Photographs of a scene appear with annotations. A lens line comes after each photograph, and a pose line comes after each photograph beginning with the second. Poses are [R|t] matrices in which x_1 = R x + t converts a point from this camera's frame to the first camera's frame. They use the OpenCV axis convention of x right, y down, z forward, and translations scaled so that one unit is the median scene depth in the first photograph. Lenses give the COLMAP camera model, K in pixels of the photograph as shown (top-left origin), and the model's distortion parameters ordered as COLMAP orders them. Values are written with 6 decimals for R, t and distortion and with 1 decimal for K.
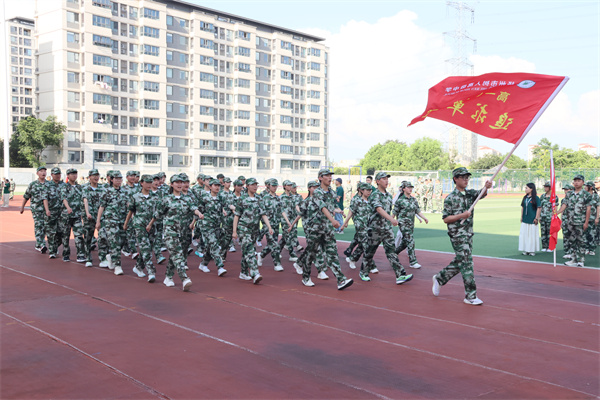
lens RADIAL K [[683.1, 0, 300.0], [0, 683.1, 200.0], [0, 0, 1]] dist [-0.019431, 0.264574]
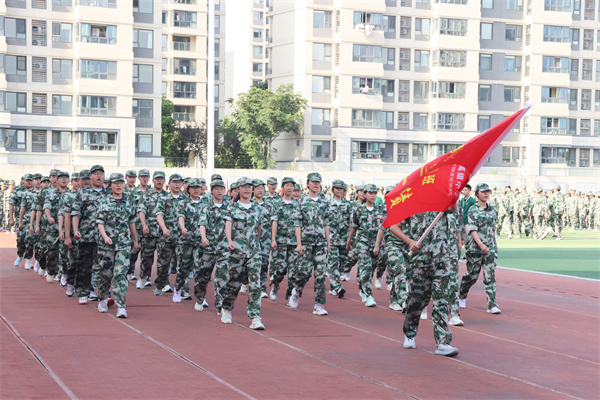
lens RADIAL K [[1389.1, 0, 300.0], [0, 1389.1, 200.0], [0, 0, 1]] dist [0.402918, 0.443171]
pose [[0.927209, 0.010372, -0.374401, 0.099696], [-0.018762, 0.999648, -0.018771, 0.003921], [0.374075, 0.024430, 0.927077, -0.130644]]
